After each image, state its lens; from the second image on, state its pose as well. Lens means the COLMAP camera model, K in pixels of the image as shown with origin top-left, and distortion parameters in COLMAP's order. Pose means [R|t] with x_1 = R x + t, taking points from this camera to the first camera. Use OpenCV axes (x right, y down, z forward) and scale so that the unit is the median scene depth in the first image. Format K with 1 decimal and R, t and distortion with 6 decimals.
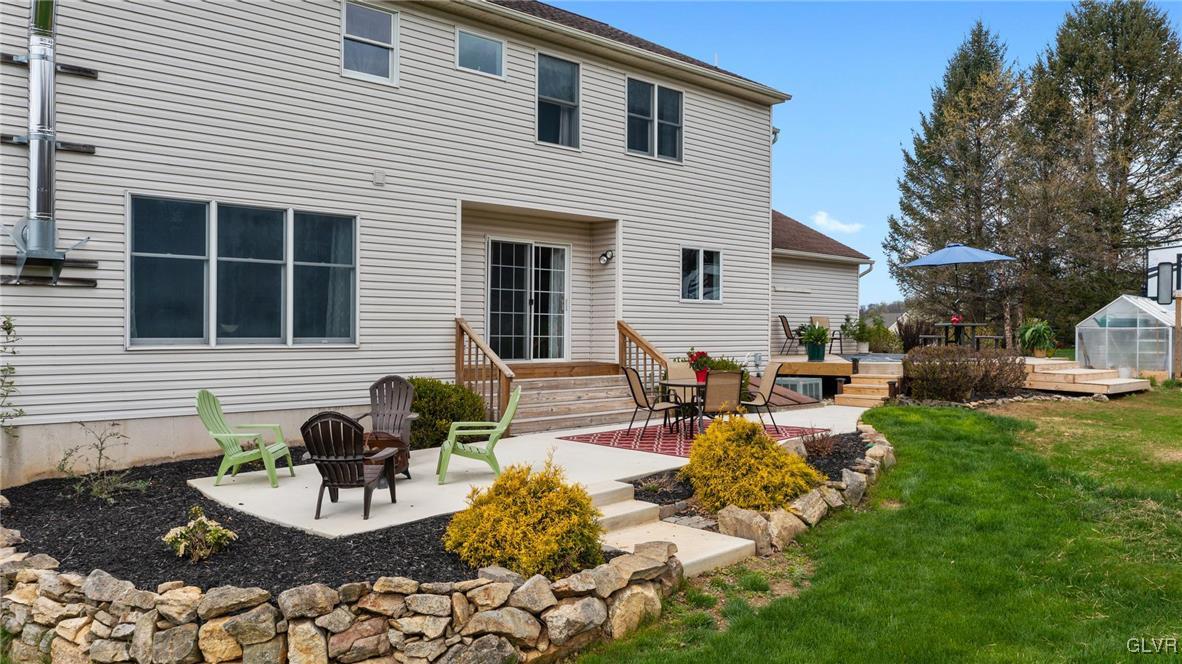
lens RADIAL K [[933.2, 0, 589.4], [0, 933.2, 330.6], [0, 0, 1]] dist [-0.020136, 0.016974]
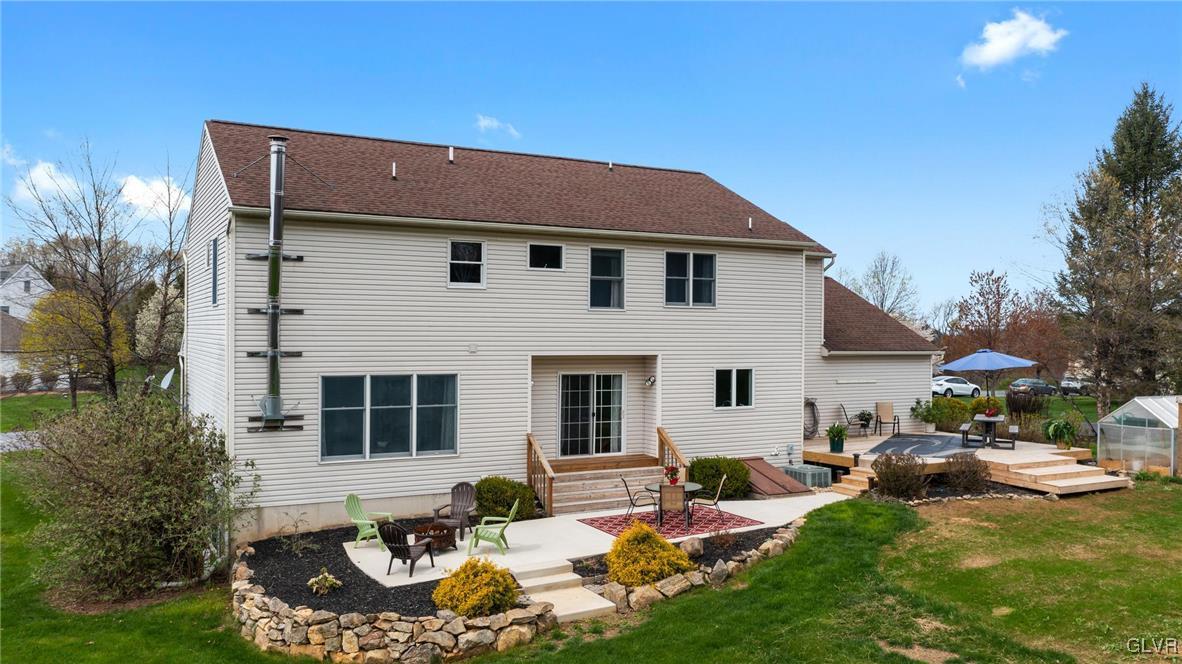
lens RADIAL K [[933.2, 0, 591.2], [0, 933.2, 334.3], [0, 0, 1]] dist [-0.020136, 0.016974]
pose [[0.959679, 0.000317, -0.281097, 0.447230], [-0.001083, 0.999996, -0.002568, -0.199273], [0.281095, 0.002769, 0.959676, -0.500796]]
